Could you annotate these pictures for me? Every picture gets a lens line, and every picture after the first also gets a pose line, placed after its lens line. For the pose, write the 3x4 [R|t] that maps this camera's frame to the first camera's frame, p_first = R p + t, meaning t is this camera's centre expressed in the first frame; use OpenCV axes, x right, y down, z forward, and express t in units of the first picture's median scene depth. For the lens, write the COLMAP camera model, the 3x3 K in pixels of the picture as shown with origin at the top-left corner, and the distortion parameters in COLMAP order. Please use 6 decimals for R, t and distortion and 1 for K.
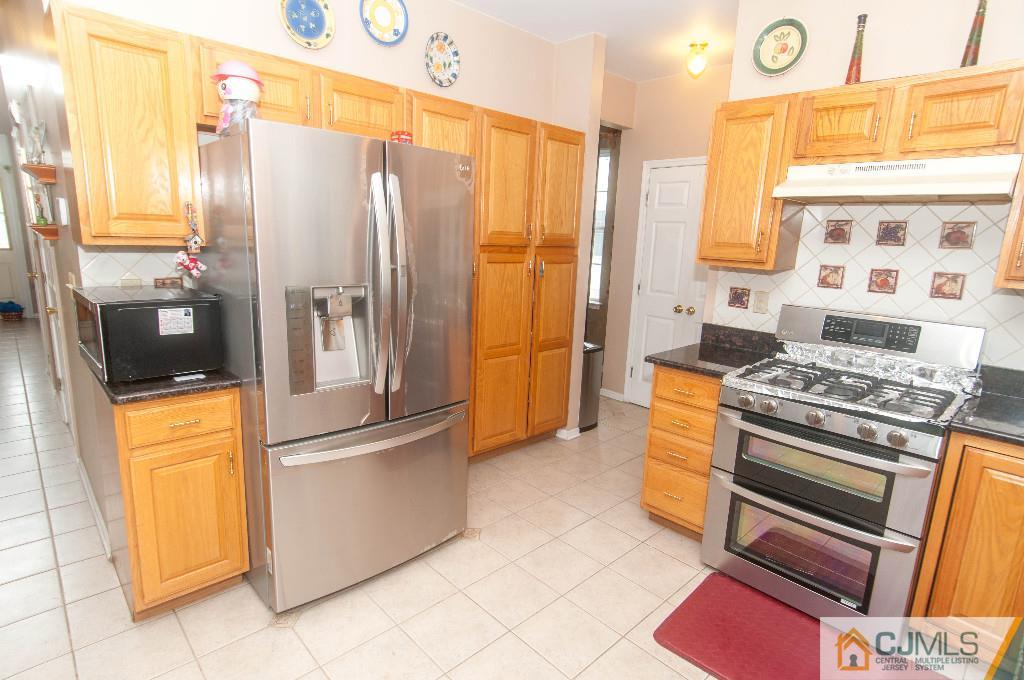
lens RADIAL K [[528.9, 0, 508.5], [0, 528.9, 345.9], [0, 0, 1]] dist [-0.002658, -0.003077]
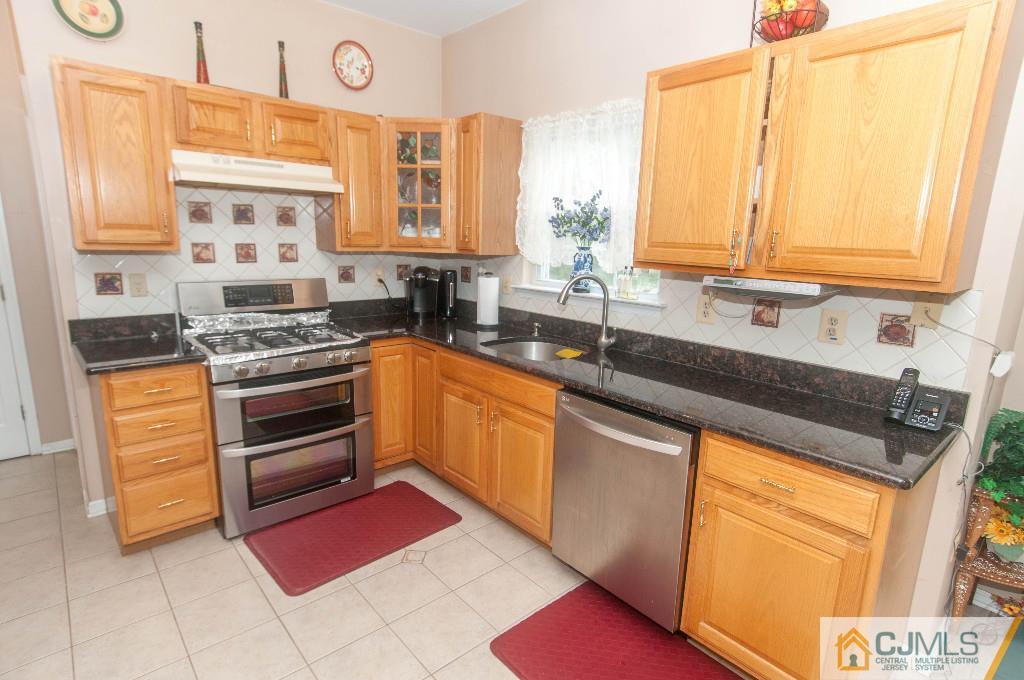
lens RADIAL K [[528.9, 0, 509.4], [0, 528.9, 345.1], [0, 0, 1]] dist [-0.002658, -0.003077]
pose [[0.037541, -0.243074, 0.969281, -0.542074], [0.178459, 0.956003, 0.232832, -0.097073], [-0.983231, 0.164236, 0.079268, 0.334829]]
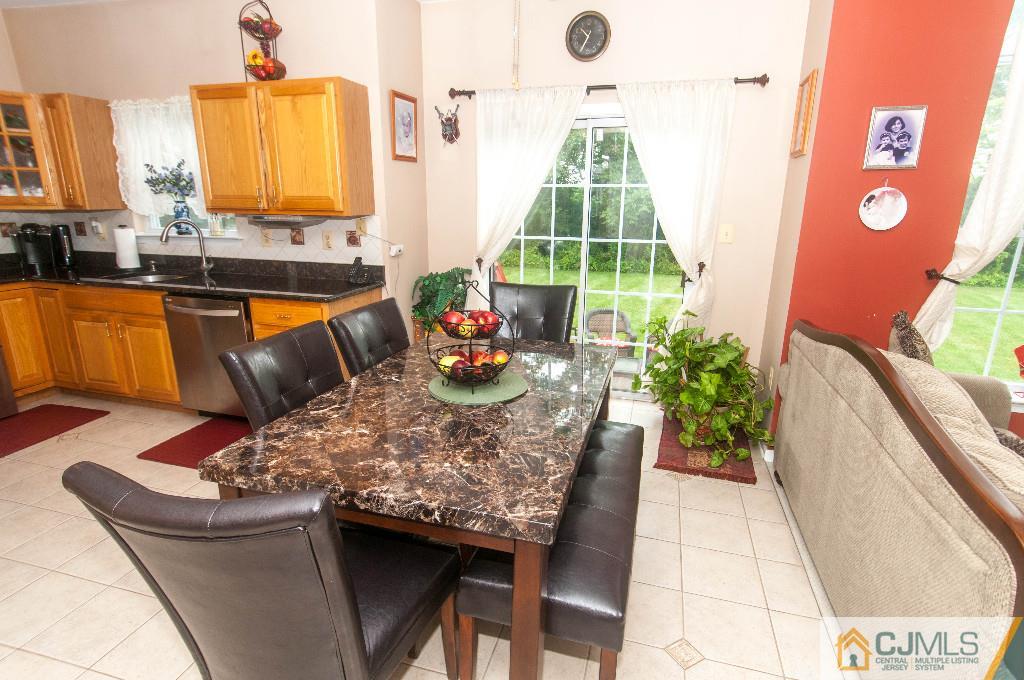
lens RADIAL K [[528.9, 0, 515.6], [0, 528.9, 345.7], [0, 0, 1]] dist [-0.002658, -0.003077]
pose [[-0.508932, -0.272237, 0.816624, -1.325098], [0.144751, 0.908099, 0.392943, -0.085760], [-0.848549, 0.318188, -0.422754, 0.176236]]
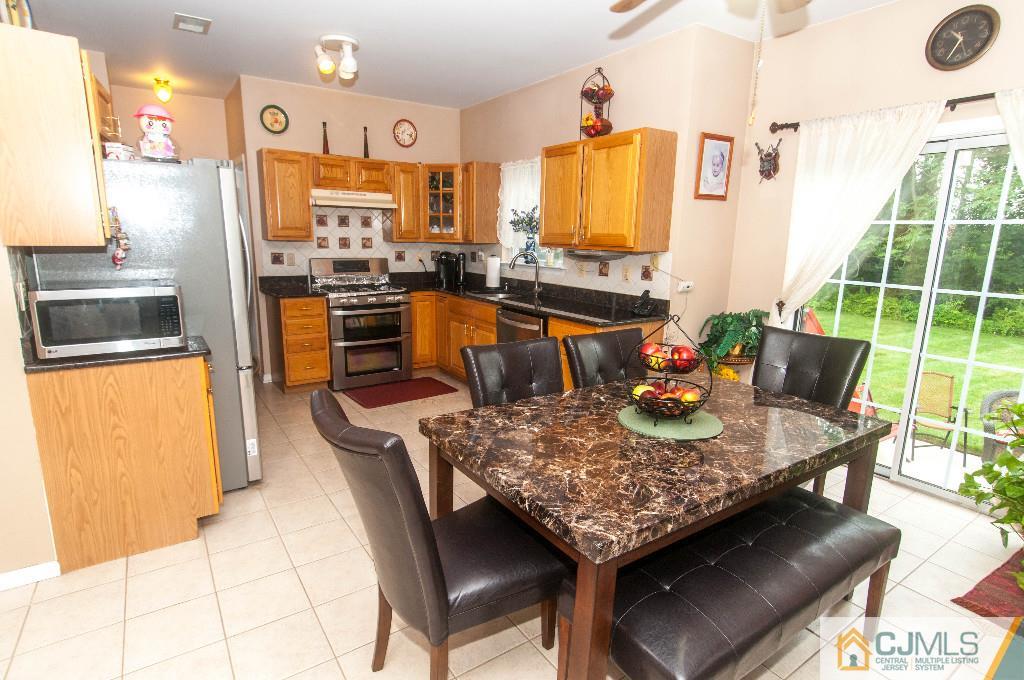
lens RADIAL K [[528.9, 0, 508.8], [0, 528.9, 345.7], [0, 0, 1]] dist [-0.002658, -0.003077]
pose [[0.164891, -0.240723, 0.956485, -1.439523], [0.191024, 0.959192, 0.208473, -0.040801], [-0.967637, 0.148337, 0.204146, -0.057214]]
